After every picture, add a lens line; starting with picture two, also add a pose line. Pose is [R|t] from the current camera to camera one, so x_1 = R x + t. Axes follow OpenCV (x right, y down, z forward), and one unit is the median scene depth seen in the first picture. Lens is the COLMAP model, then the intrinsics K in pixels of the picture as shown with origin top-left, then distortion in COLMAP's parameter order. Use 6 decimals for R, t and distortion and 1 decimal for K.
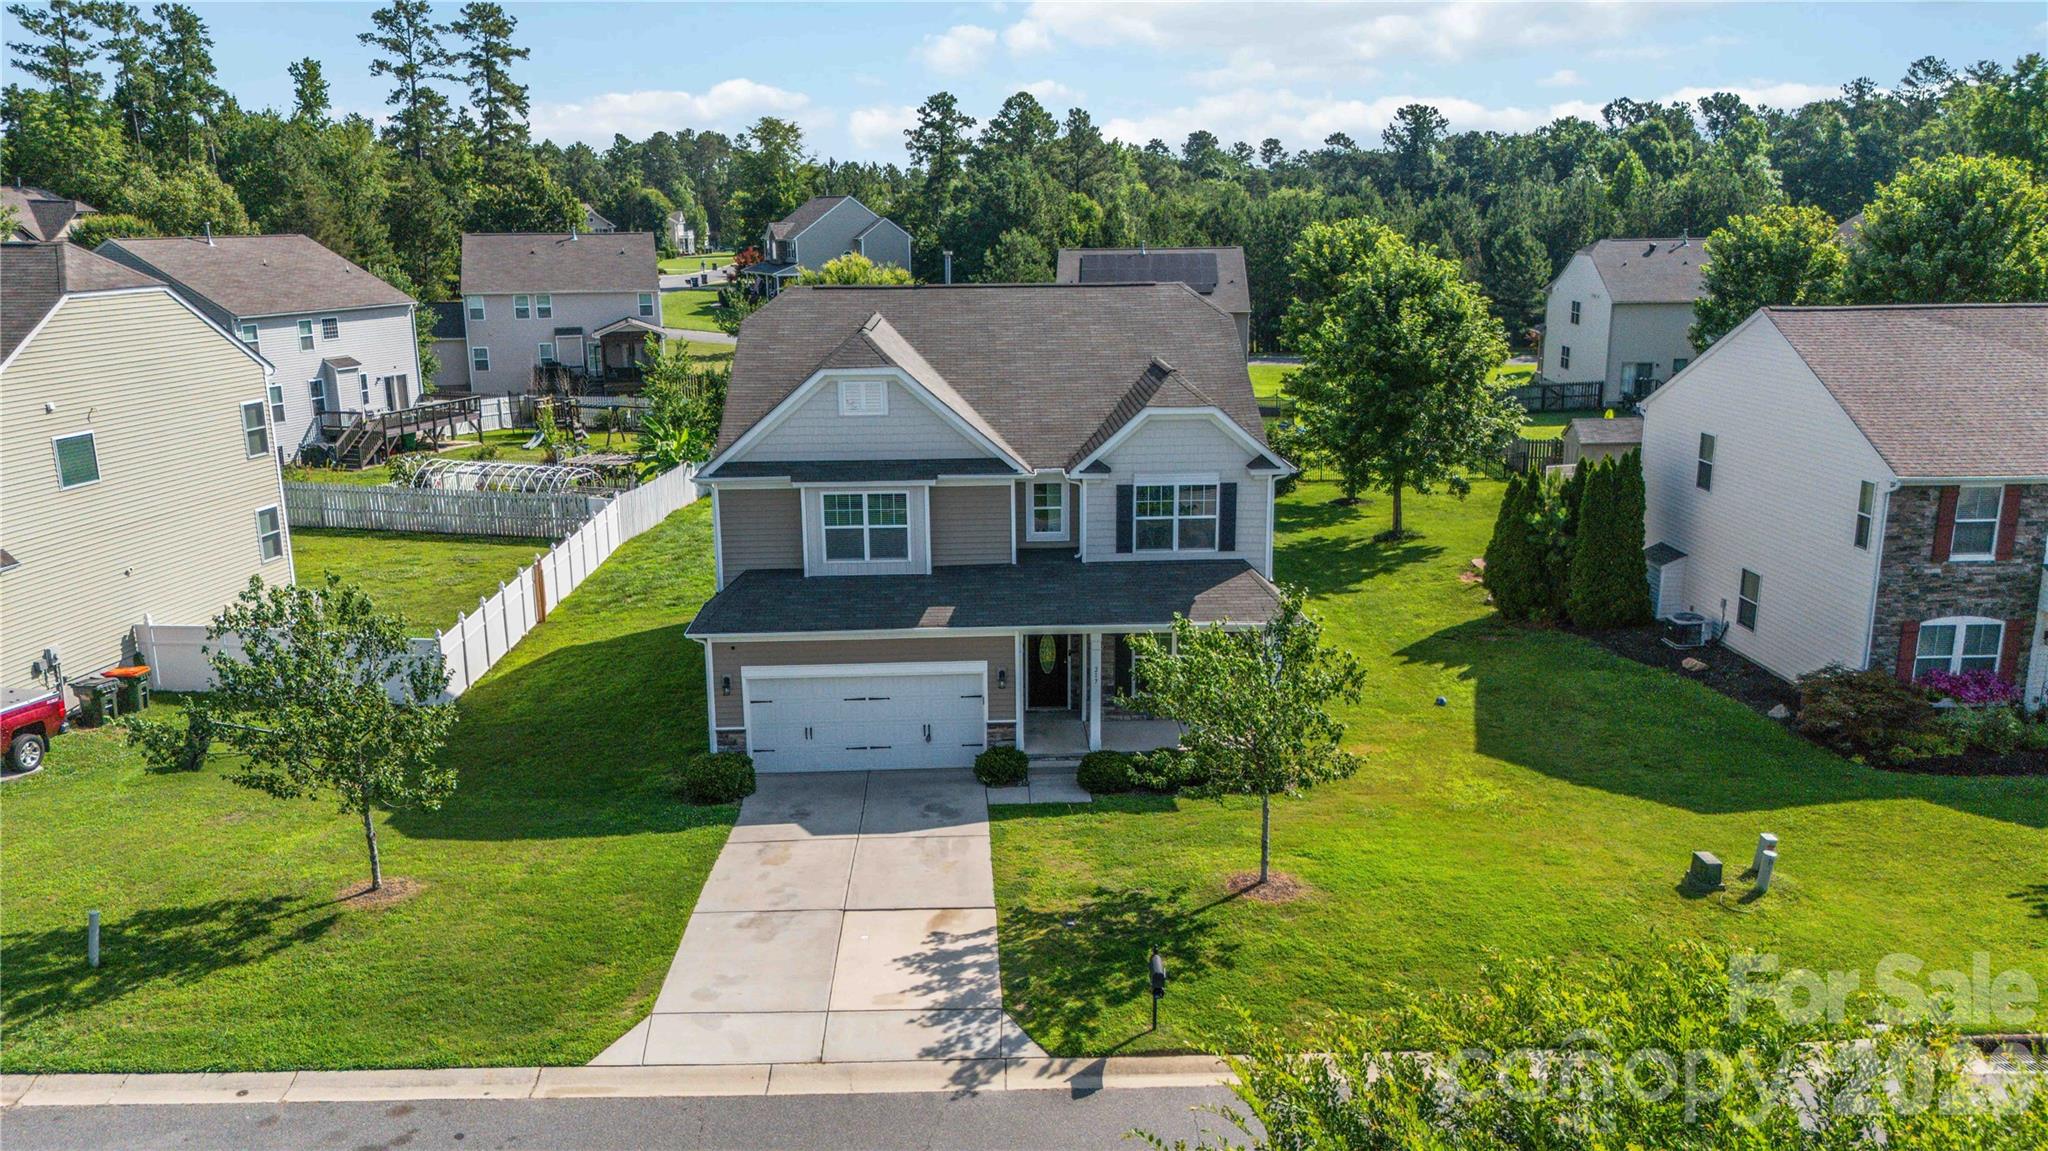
lens RADIAL K [[1517.1, 0, 1029.2], [0, 1517.1, 566.1], [0, 0, 1]] dist [0.064698, -0.061892]
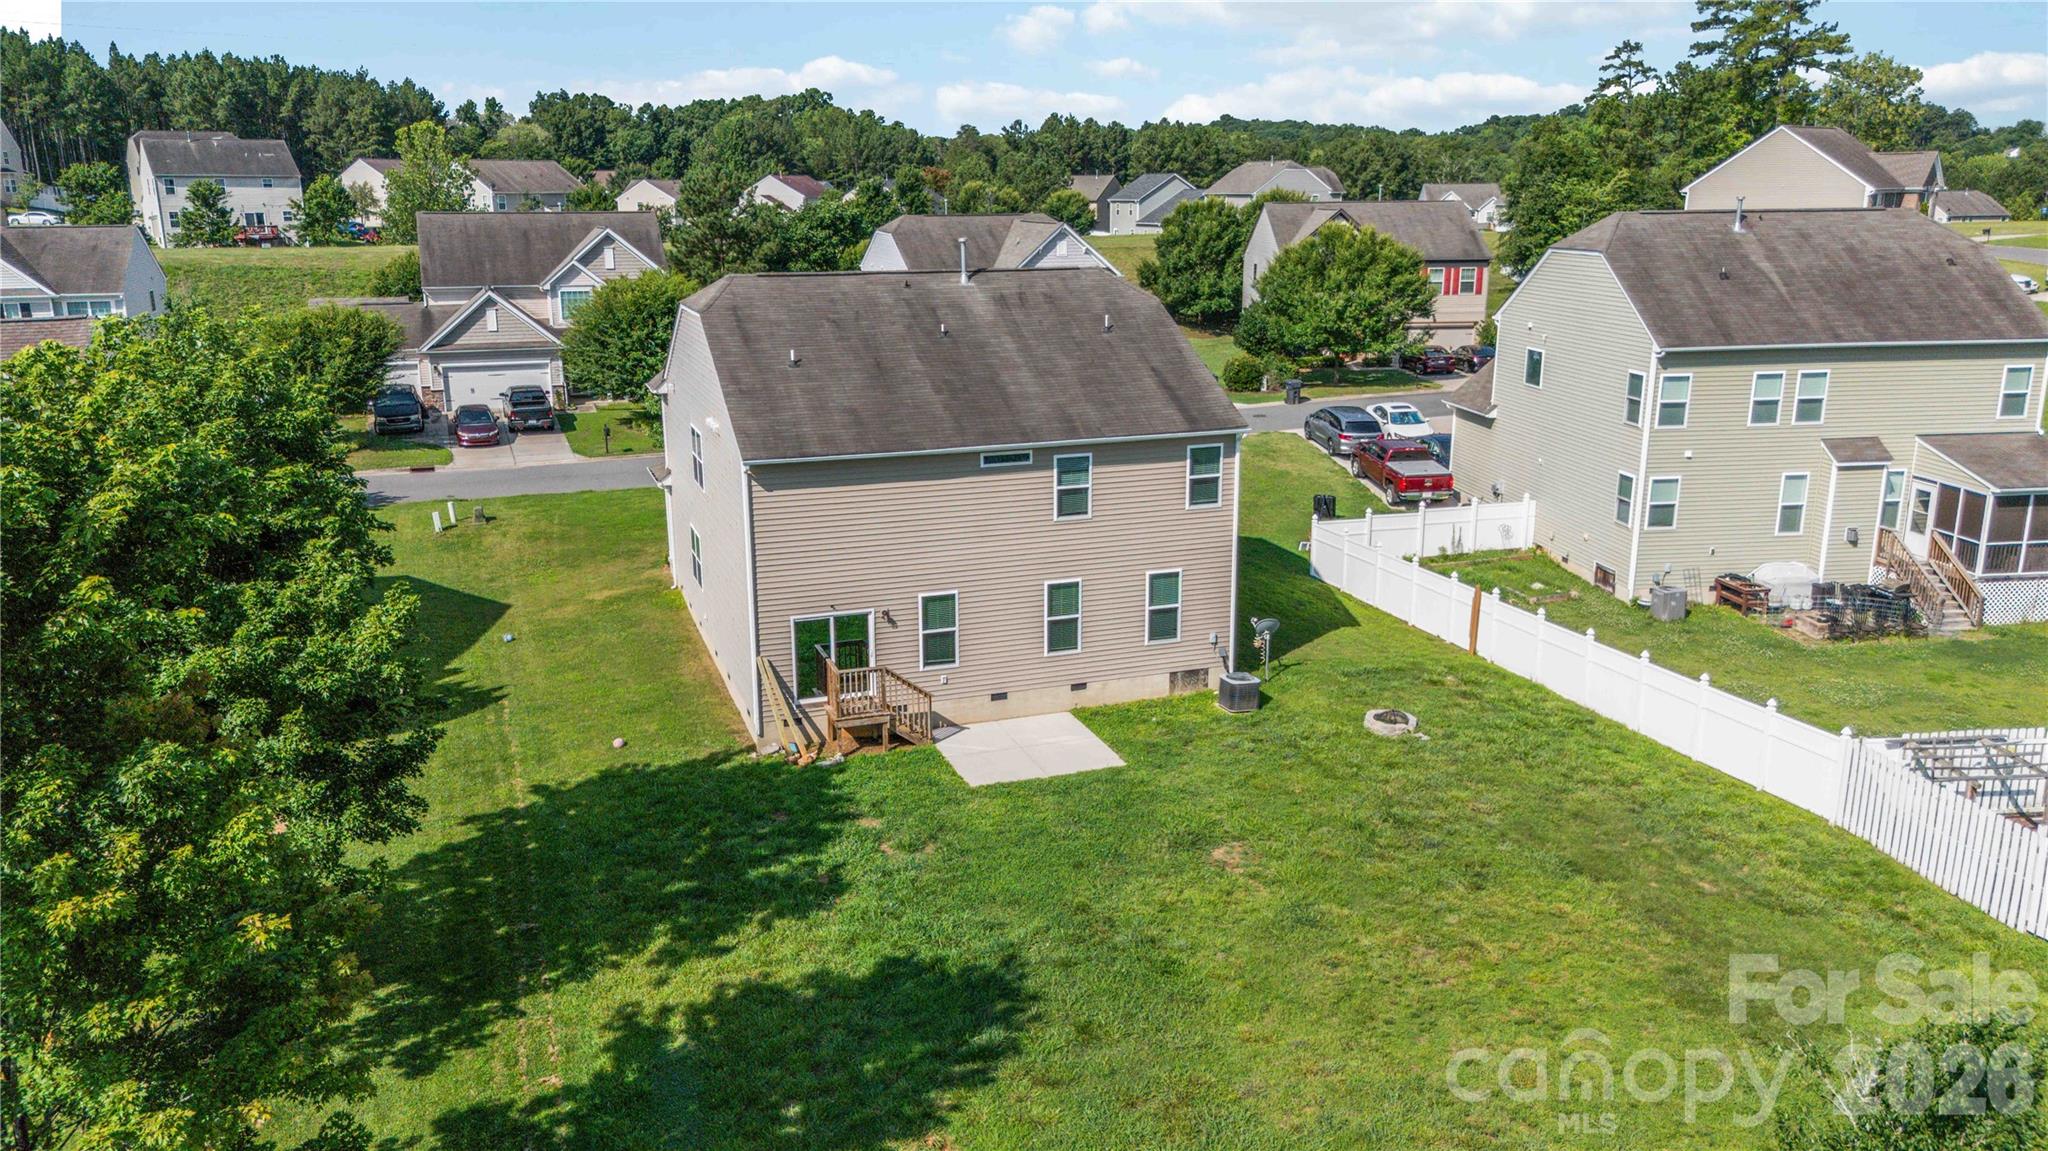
lens RADIAL K [[1517.1, 0, 1032.5], [0, 1517.1, 569.9], [0, 0, 1]] dist [0.064698, -0.061892]
pose [[-0.953731, 0.086638, -0.287908, 0.224879], [-0.056610, 0.888710, 0.454961, -0.504540], [0.295284, 0.450209, -0.842686, 2.093284]]
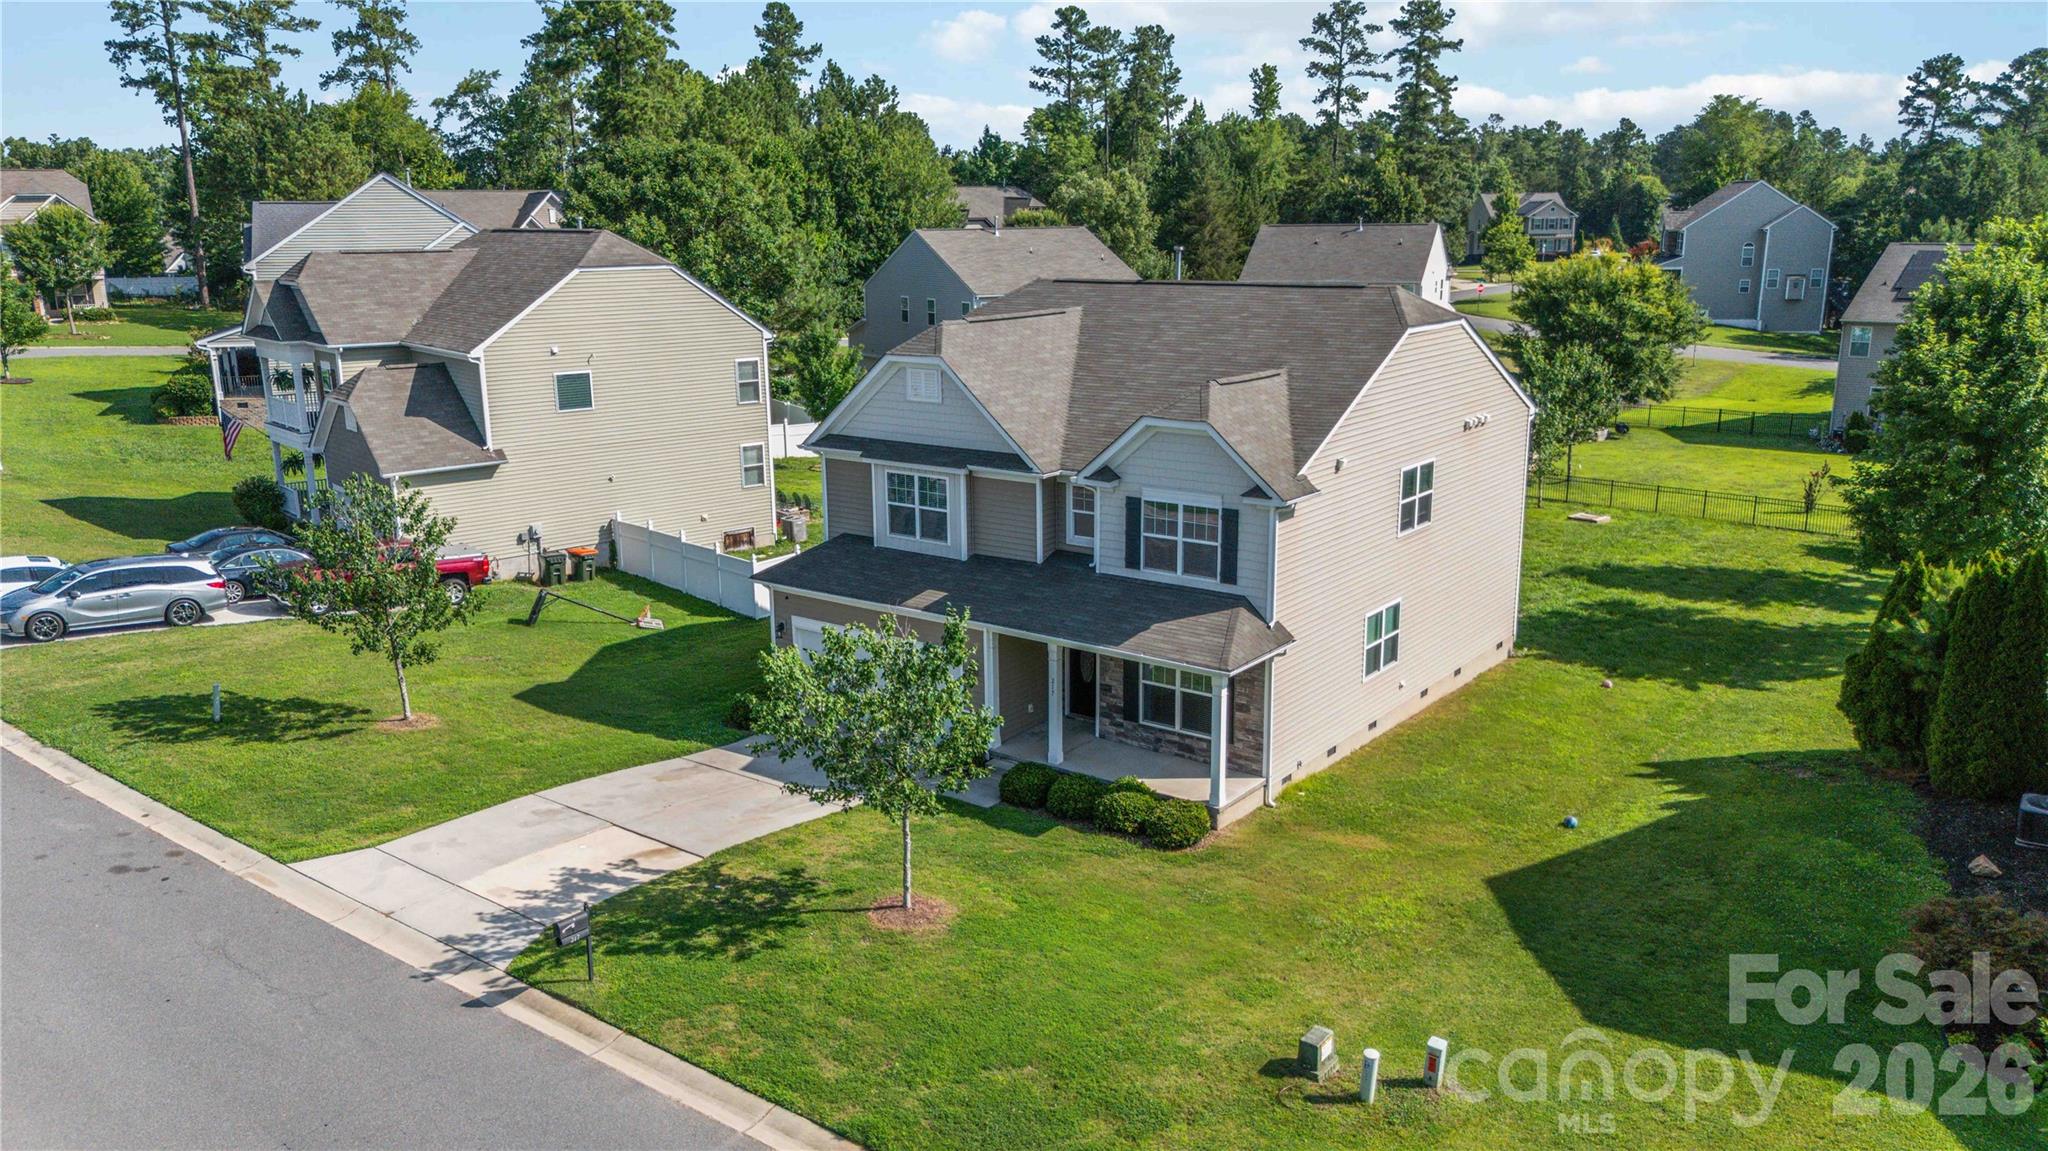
lens RADIAL K [[1517.1, 0, 1024.2], [0, 1517.1, 567.4], [0, 0, 1]] dist [0.064698, -0.061892]
pose [[0.773697, 0.147679, -0.616104, 0.535573], [-0.142813, 0.988078, 0.057498, -0.049059], [0.617250, 0.043502, 0.785563, 0.194605]]
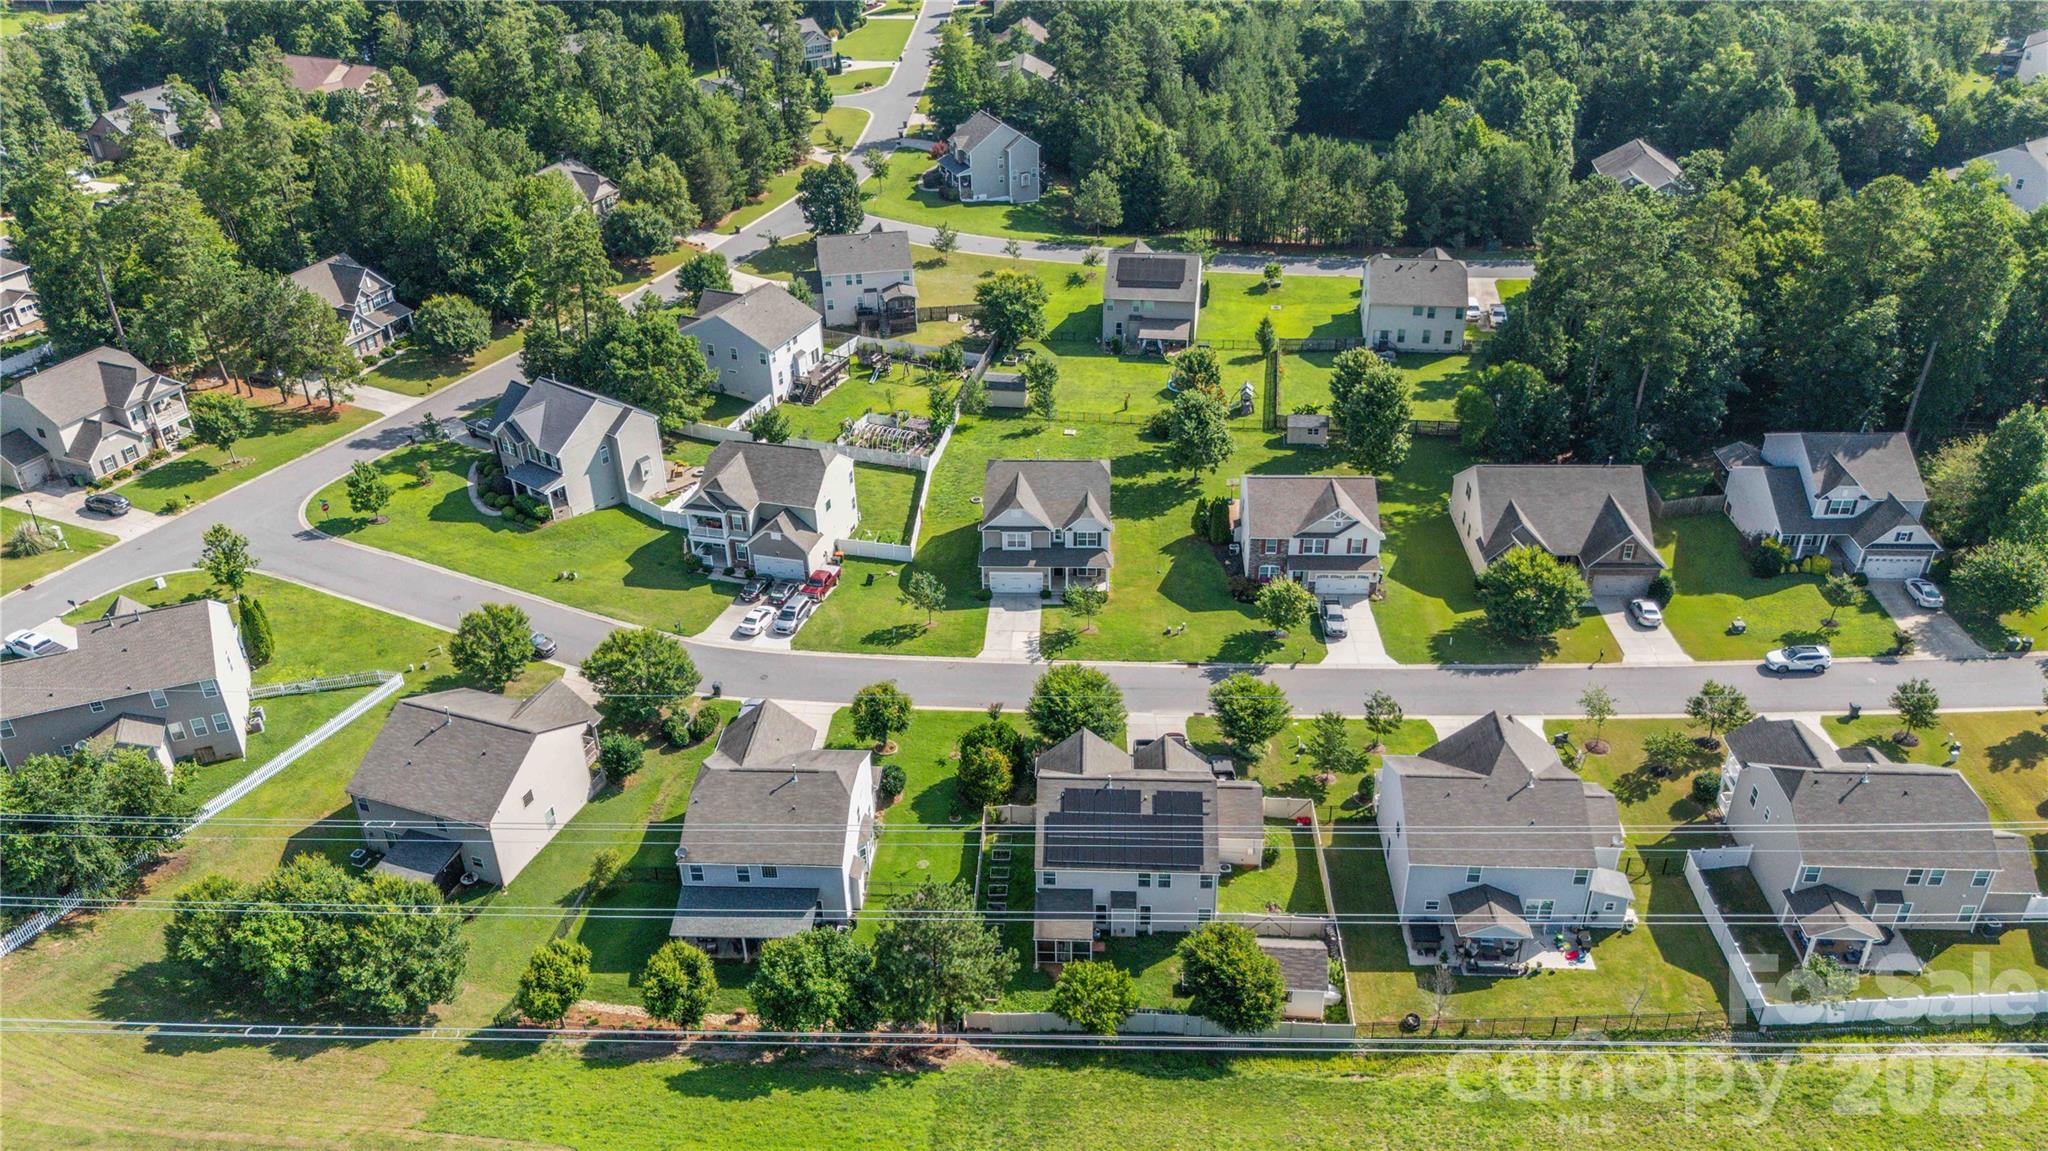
lens RADIAL K [[1517.1, 0, 1026.4], [0, 1517.1, 584.5], [0, 0, 1]] dist [0.064698, -0.061892]
pose [[0.995793, 0.041026, -0.081939, 0.257142], [-0.013628, 0.950538, 0.310309, -1.134820], [0.090617, -0.307887, 0.947098, -2.875345]]
